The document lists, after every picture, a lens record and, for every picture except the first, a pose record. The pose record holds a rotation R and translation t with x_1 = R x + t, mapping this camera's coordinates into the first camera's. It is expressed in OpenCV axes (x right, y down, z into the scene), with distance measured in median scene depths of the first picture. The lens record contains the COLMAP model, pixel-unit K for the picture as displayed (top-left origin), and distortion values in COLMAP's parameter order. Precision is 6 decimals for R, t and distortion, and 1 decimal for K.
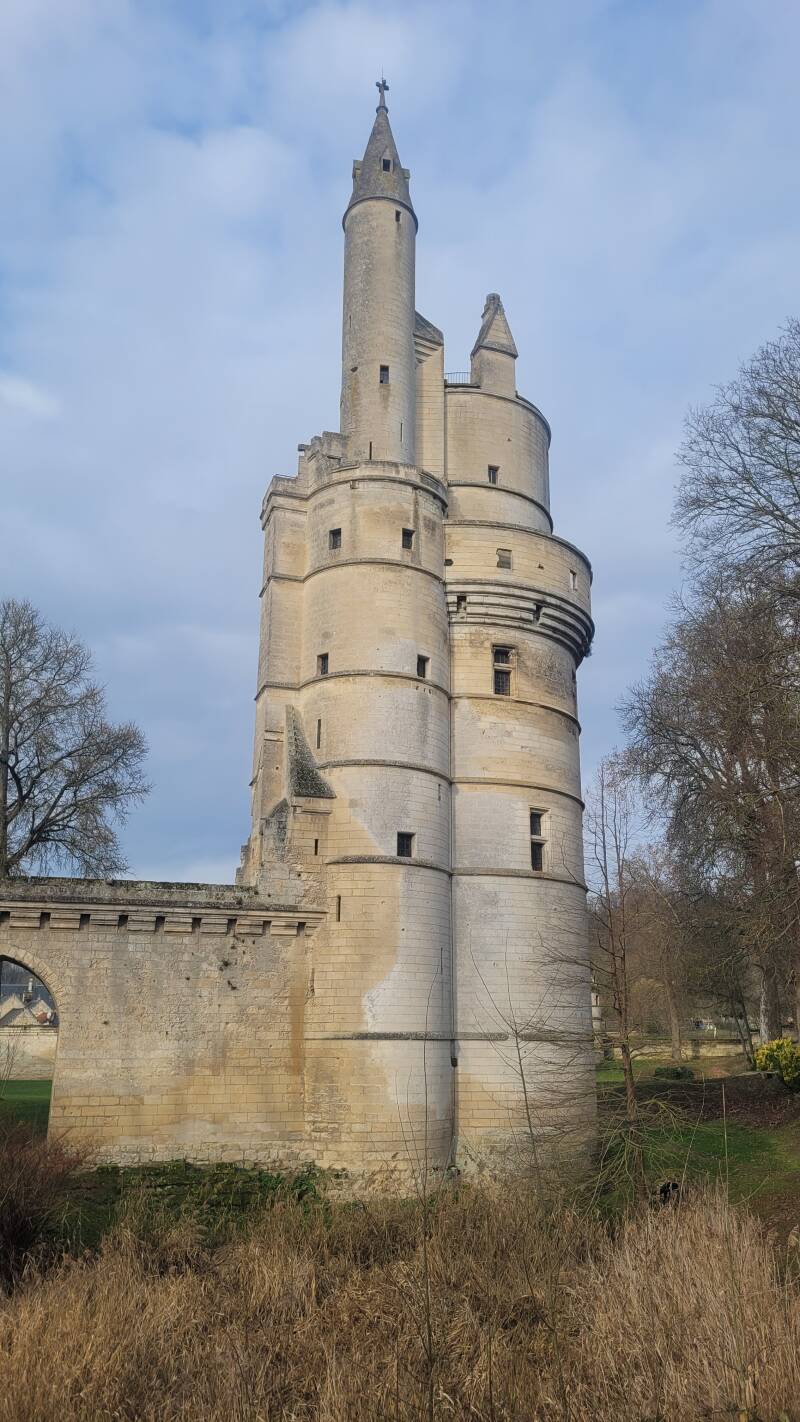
lens RADIAL K [[1051.4, 0, 435.4], [0, 1051.4, 726.9], [0, 0, 1]] dist [0.038747, -0.001268]
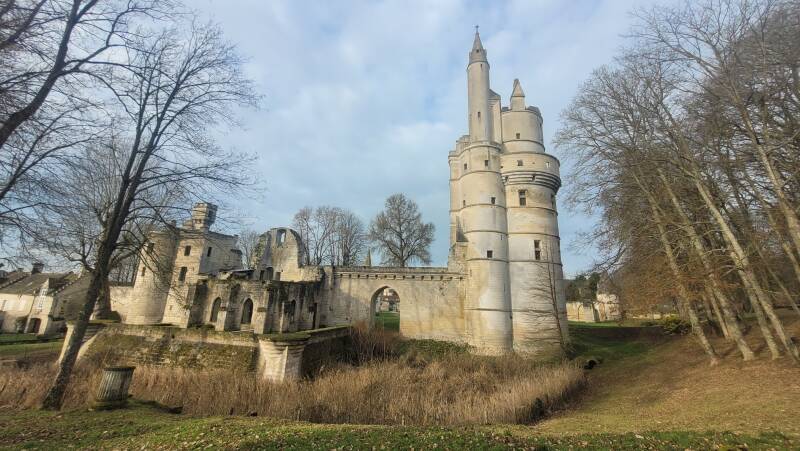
lens RADIAL K [[312.9, 0, 408.5], [0, 312.9, 226.2], [0, 0, 1]] dist [0.000870, 0.000493]
pose [[0.884581, -0.083256, -0.458896, 0.203263], [0.101838, 0.994675, 0.015846, -0.019927], [0.455133, -0.060750, 0.888349, -0.012210]]
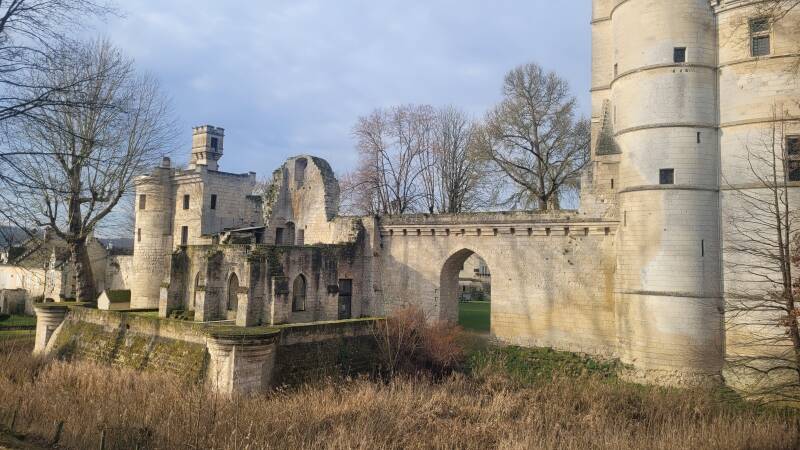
lens RADIAL K [[604.0, 0, 398.0], [0, 604.0, 216.8], [0, 0, 1]] dist [0.042444, -0.010819]
pose [[0.609795, -0.050461, -0.790951, 0.427353], [0.199618, 0.975577, 0.091659, 0.007540], [0.767009, -0.213781, 0.604975, 0.126871]]
